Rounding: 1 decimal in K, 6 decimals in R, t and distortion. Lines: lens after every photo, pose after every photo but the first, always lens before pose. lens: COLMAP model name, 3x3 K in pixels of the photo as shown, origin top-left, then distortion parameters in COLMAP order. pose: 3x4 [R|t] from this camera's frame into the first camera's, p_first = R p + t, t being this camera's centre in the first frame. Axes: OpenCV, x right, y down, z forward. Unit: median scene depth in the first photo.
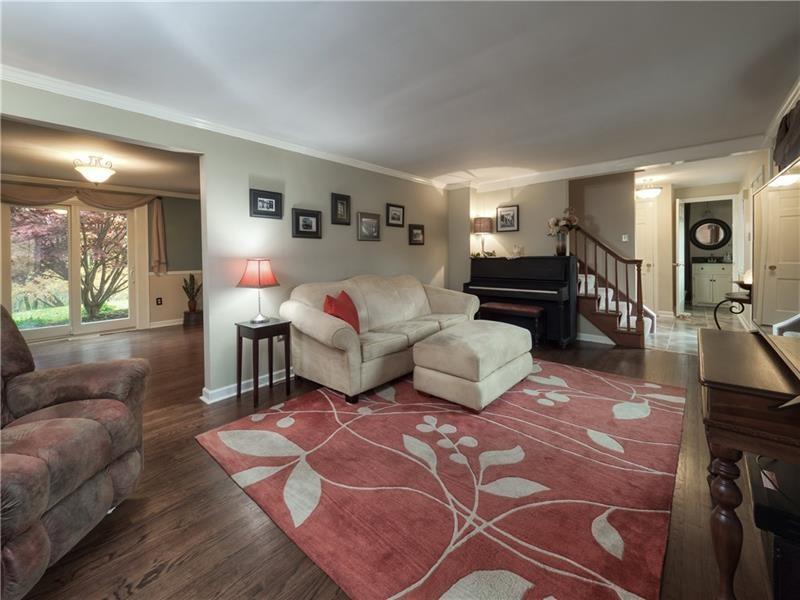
lens RADIAL K [[345.5, 0, 403.1], [0, 345.5, 286.5], [0, 0, 1]] dist [0.060943, -0.034451]
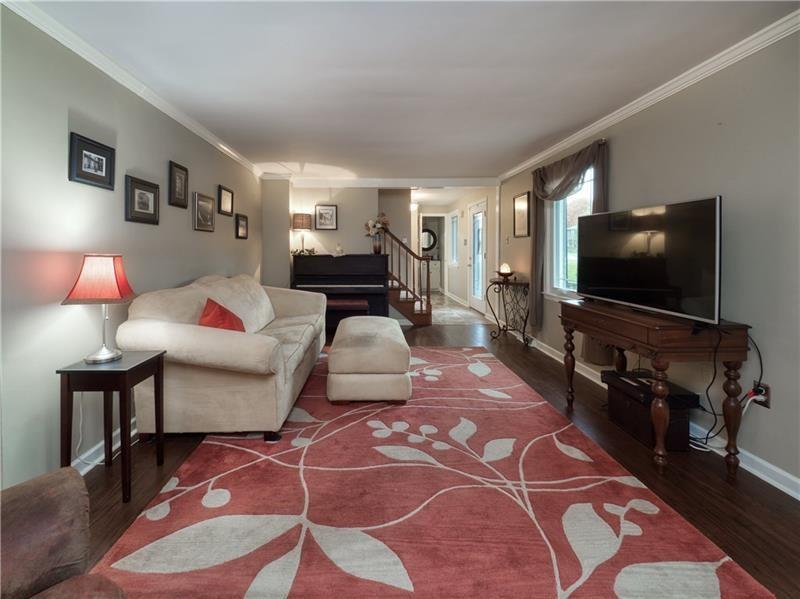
lens RADIAL K [[341.9, 0, 399.3], [0, 341.9, 279.3], [0, 0, 1]] dist [0.058342, -0.033967]
pose [[0.734842, -0.041756, 0.676951, -0.432391], [0.051322, 0.998665, 0.005889, -0.013681], [-0.676294, 0.030415, 0.736004, 0.217285]]
